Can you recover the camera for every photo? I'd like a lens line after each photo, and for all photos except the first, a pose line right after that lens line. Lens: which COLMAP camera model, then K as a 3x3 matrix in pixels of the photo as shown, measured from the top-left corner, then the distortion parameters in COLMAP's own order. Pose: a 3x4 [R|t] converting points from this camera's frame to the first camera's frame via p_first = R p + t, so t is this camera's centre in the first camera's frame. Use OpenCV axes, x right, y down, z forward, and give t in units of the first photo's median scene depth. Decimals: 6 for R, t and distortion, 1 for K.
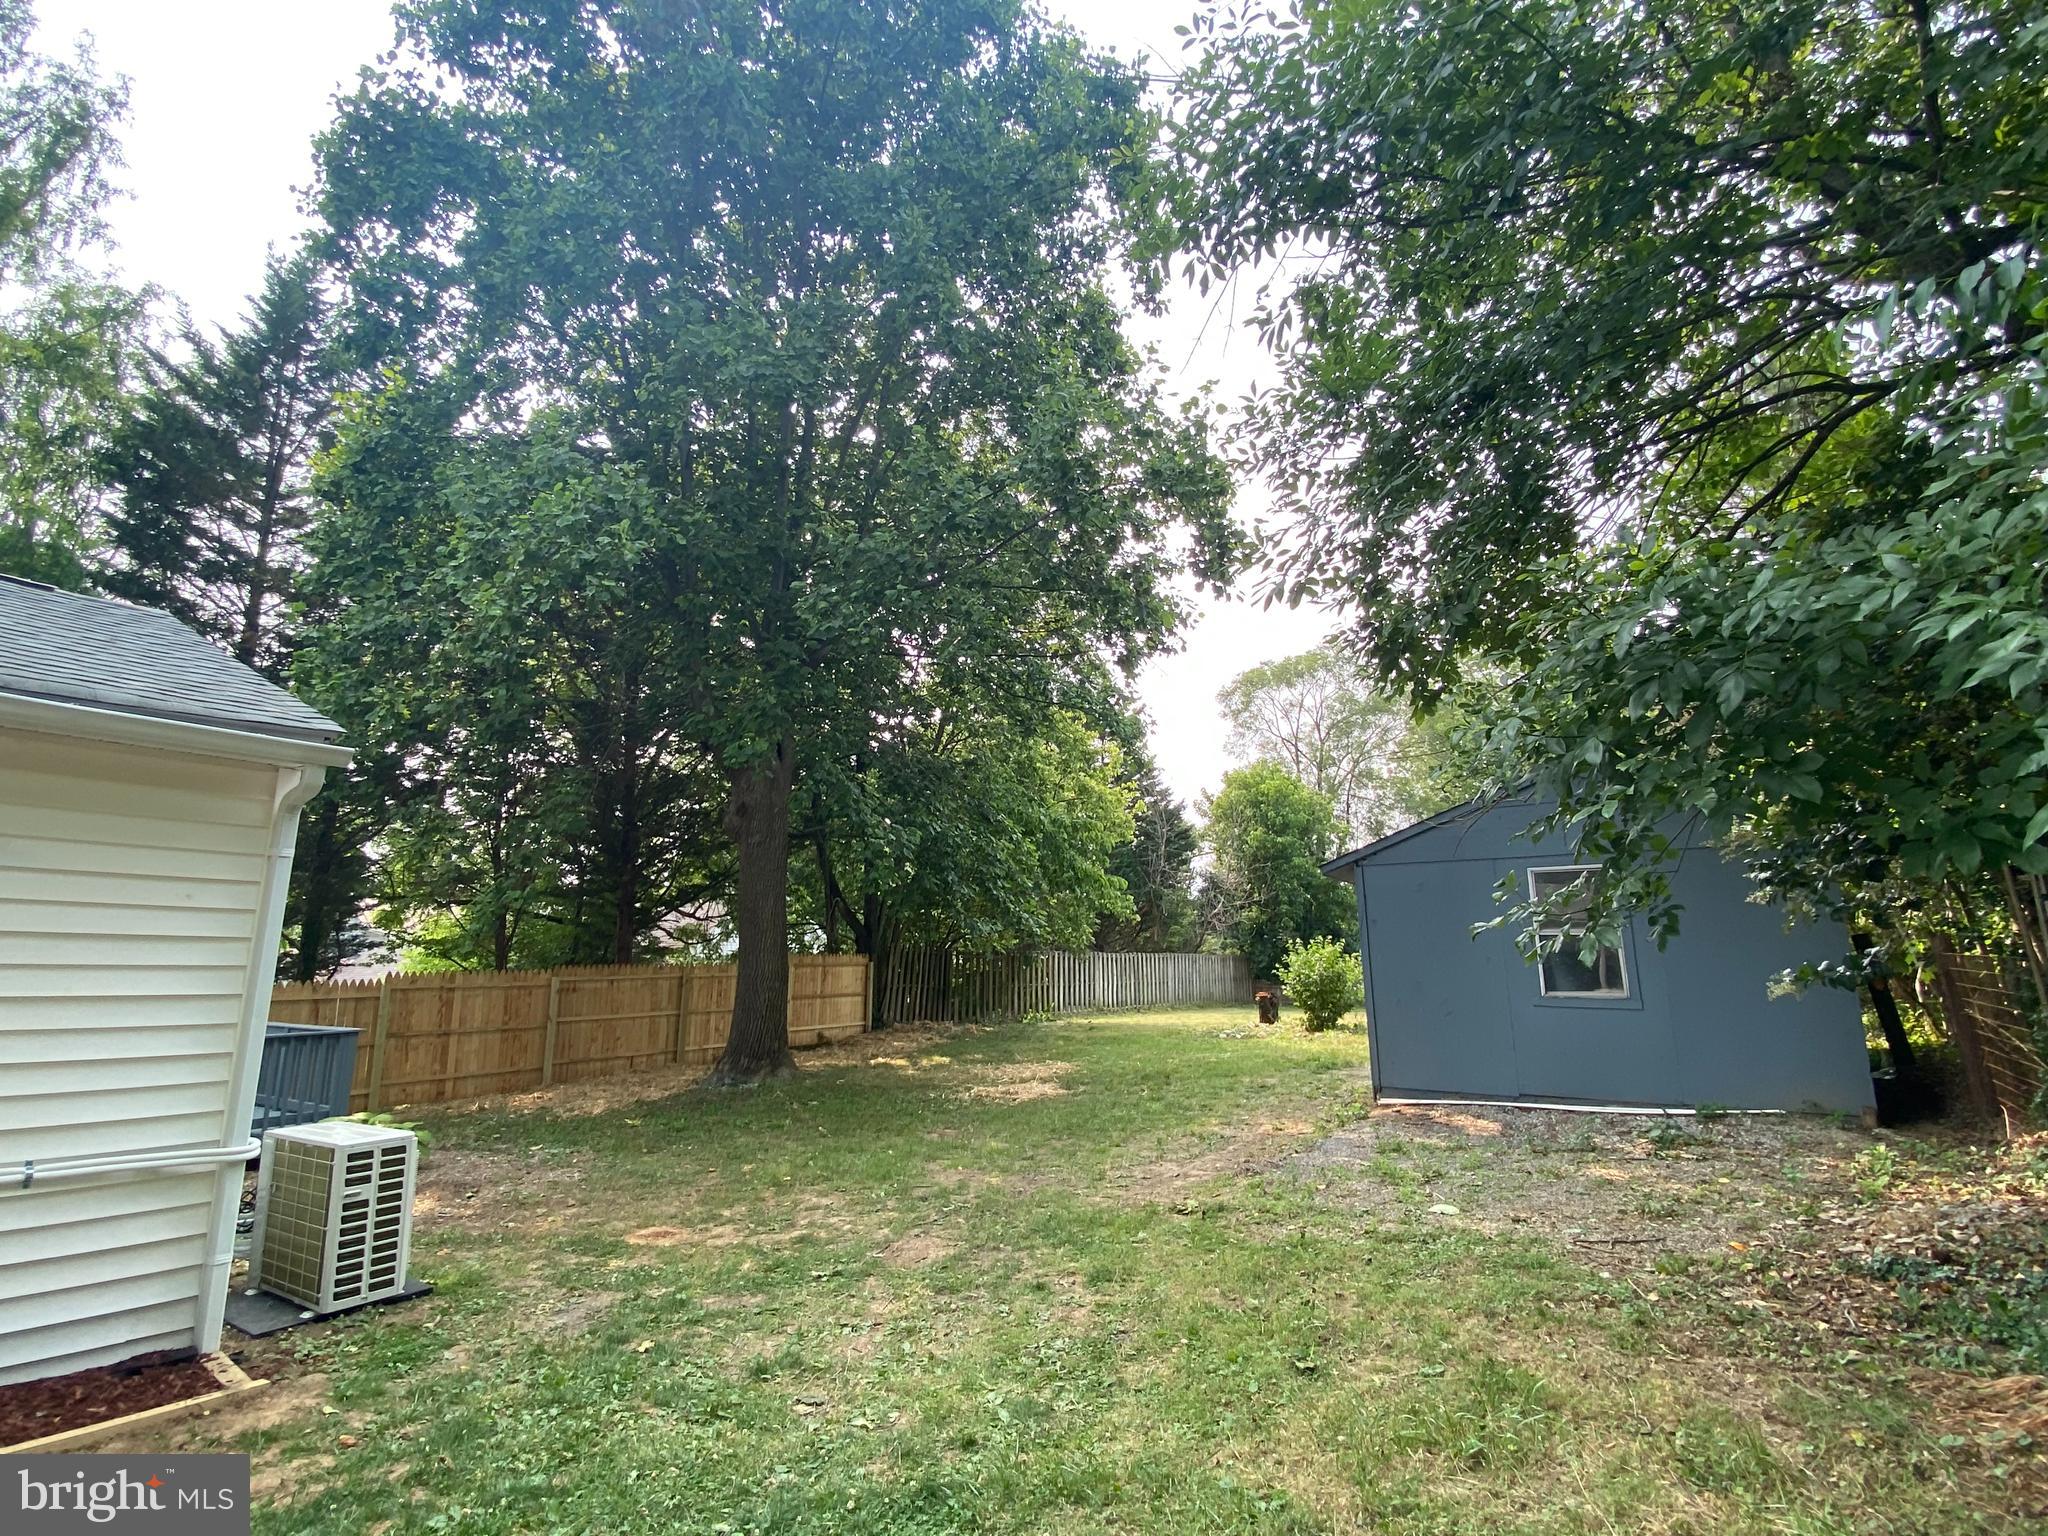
lens RADIAL K [[964.5, 0, 1022.6], [0, 964.5, 750.7], [0, 0, 1]] dist [0.015005, -0.016648]
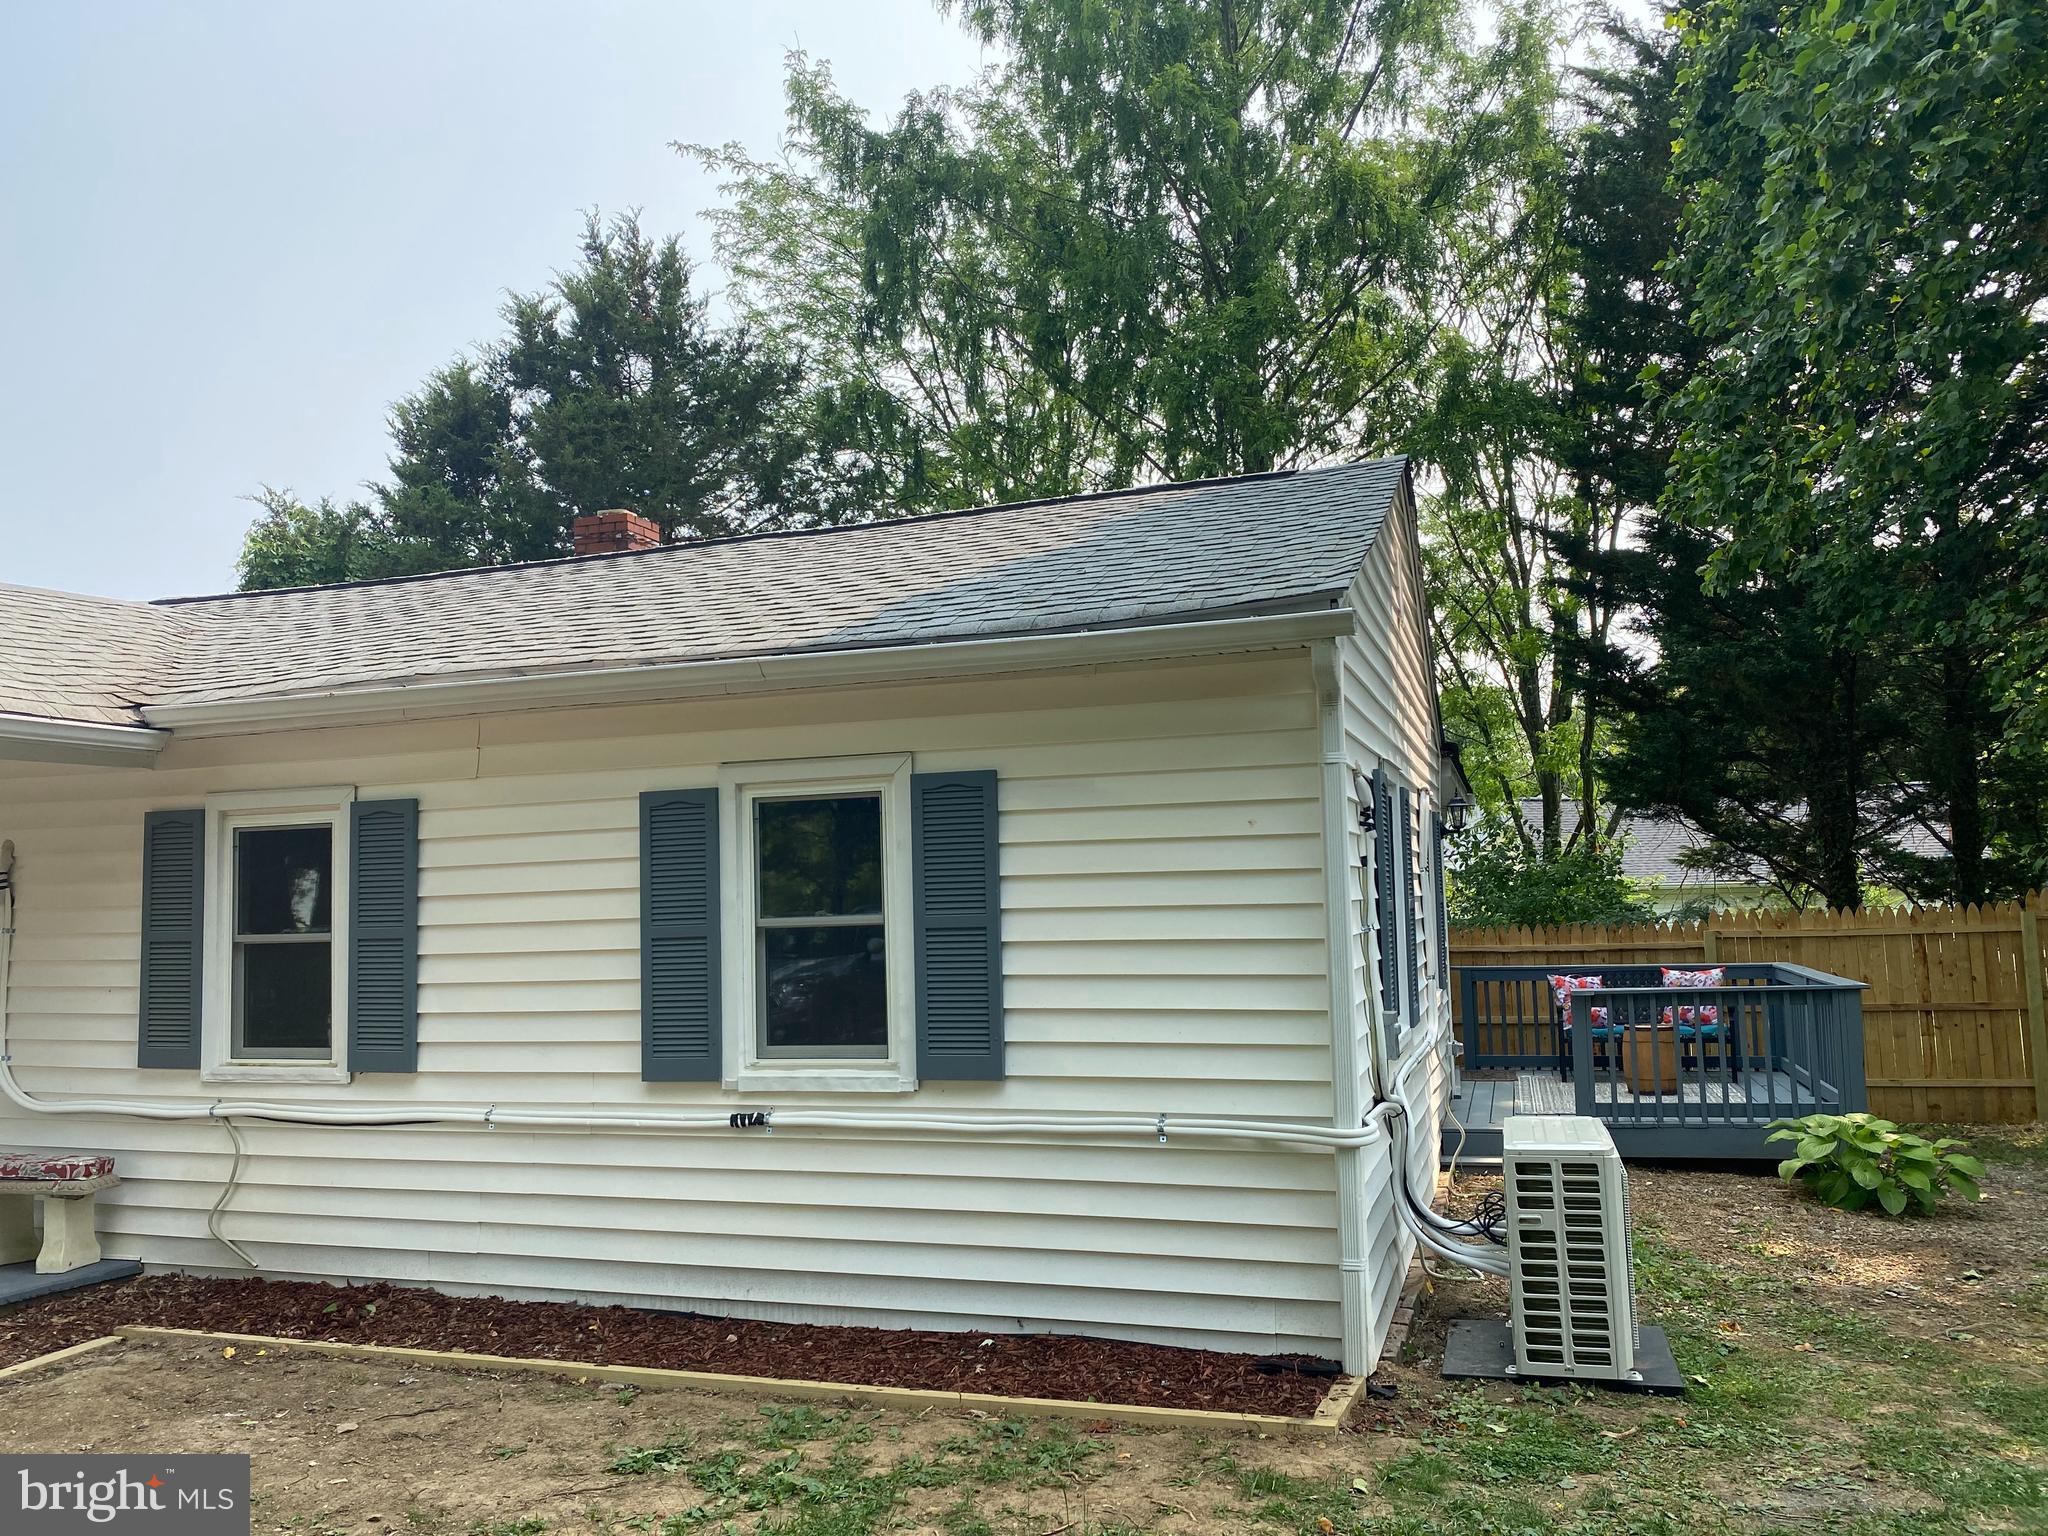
lens RADIAL K [[1622.8, 0, 1024.0], [0, 1622.8, 768.0], [0, 0, 1]] dist [0.013771, 0.002368]
pose [[0.258172, -0.084388, -0.962406, 0.409426], [0.230765, 0.972728, -0.023389, 0.097498], [0.938134, -0.216051, 0.270605, 0.460298]]
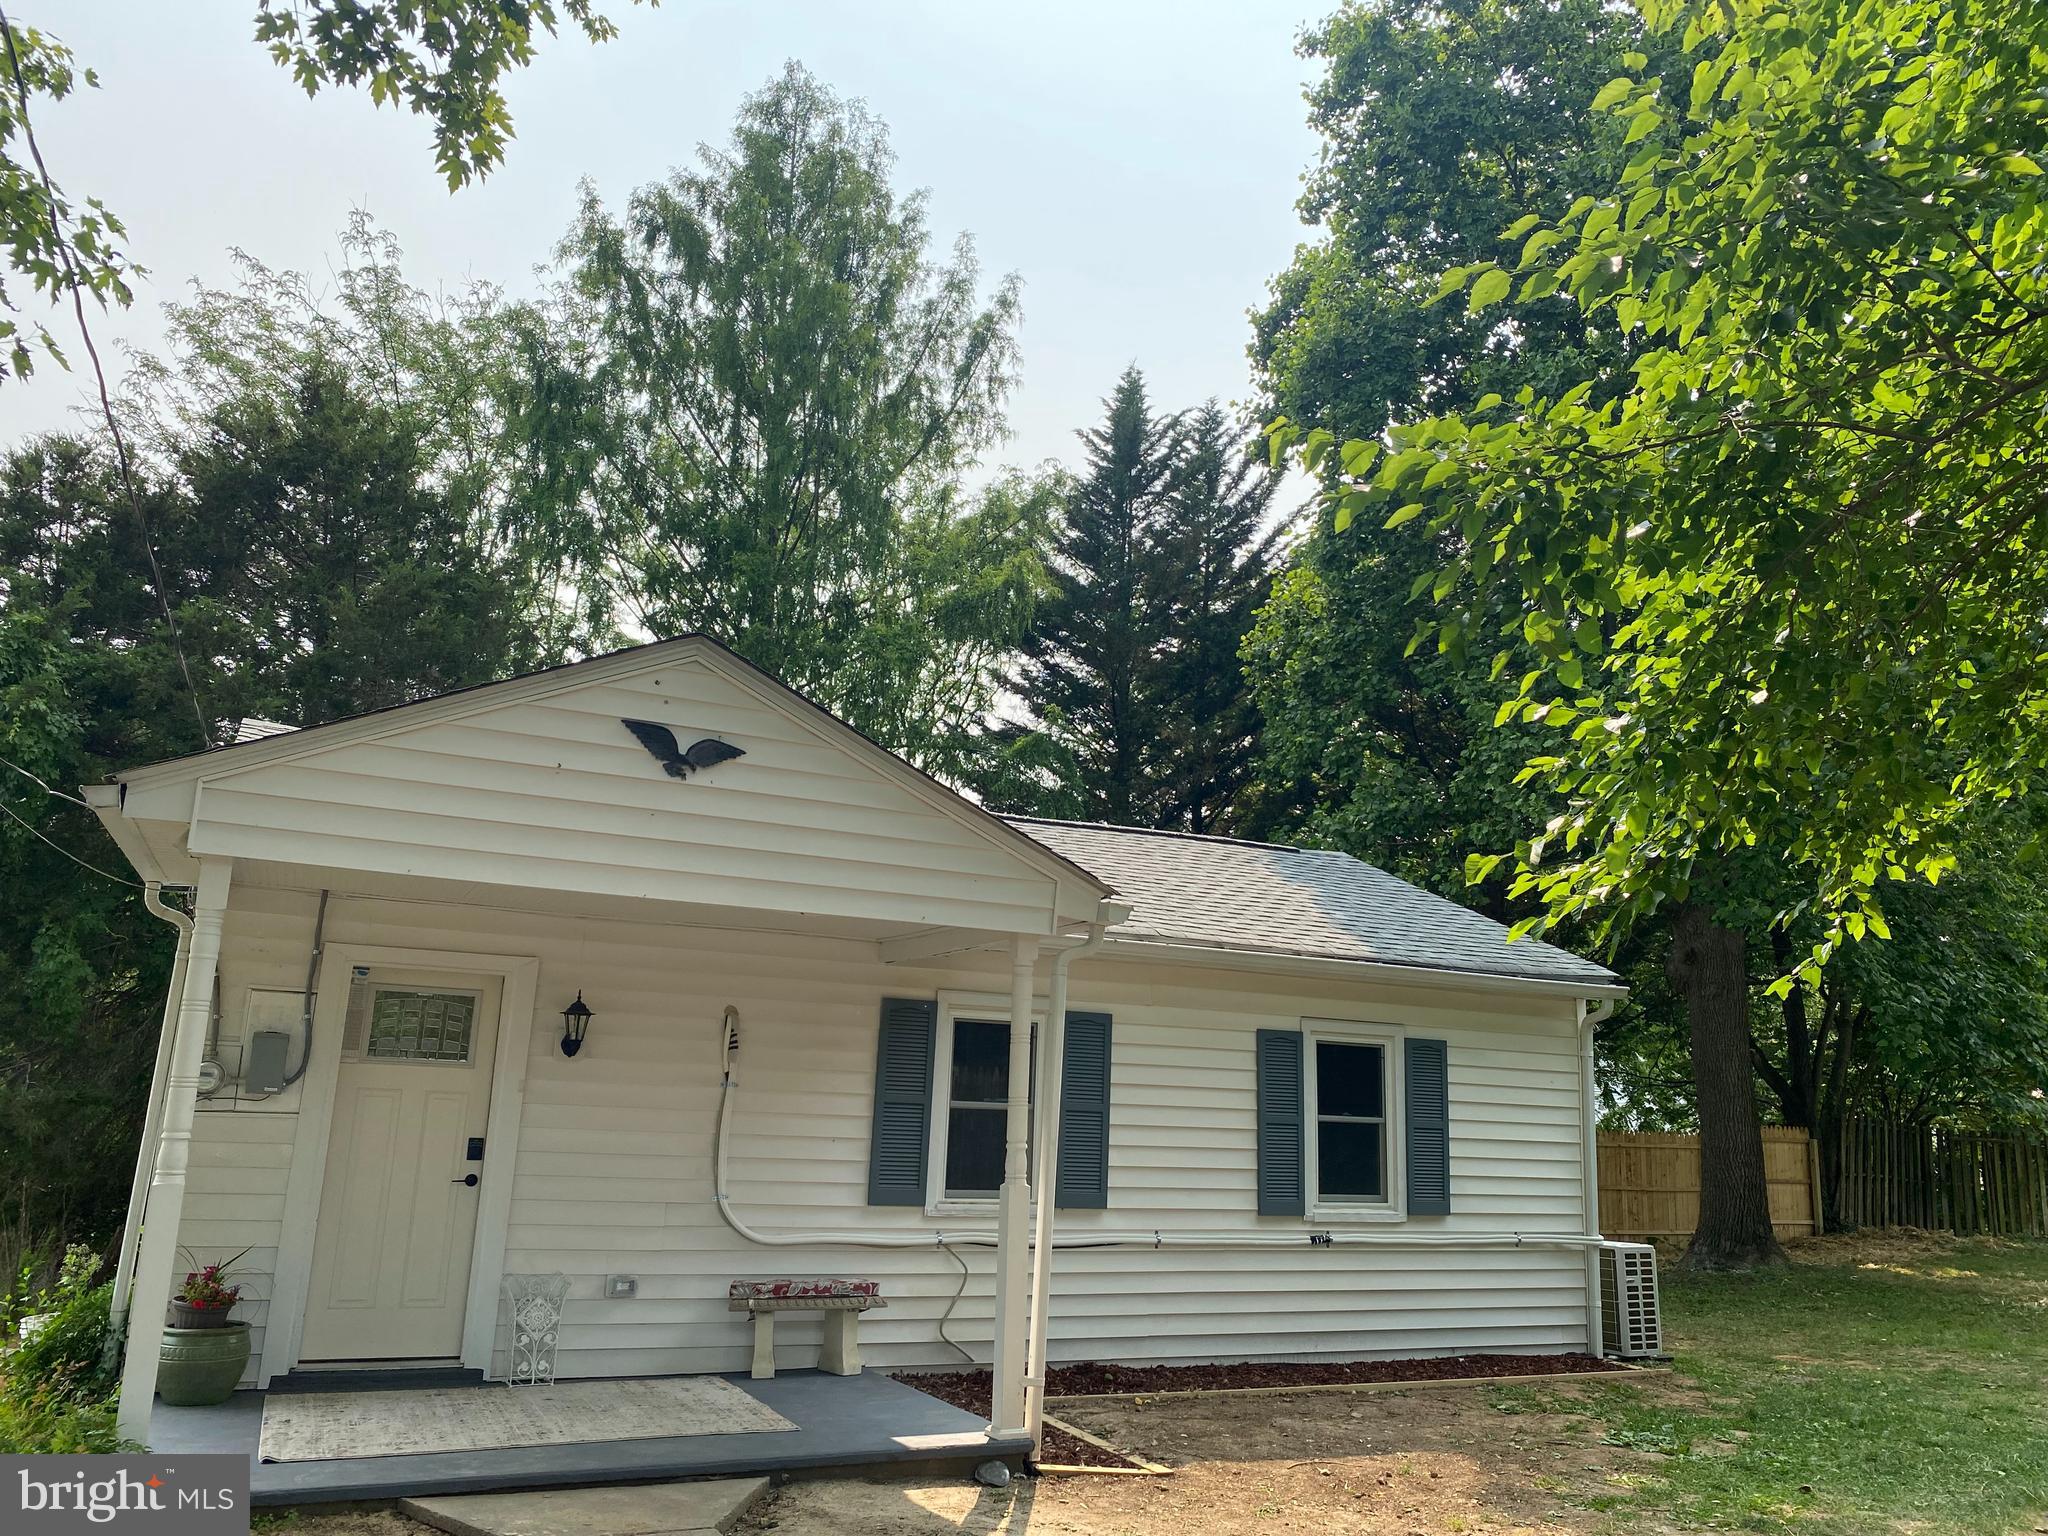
lens RADIAL K [[1565.6, 0, 1028.0], [0, 1565.6, 733.2], [0, 0, 1]] dist [-0.000206, -0.005972]
pose [[0.865268, -0.074673, -0.495717, -0.267914], [0.061950, 0.997192, -0.042080, -0.375632], [0.497467, 0.005701, 0.867464, -1.730423]]
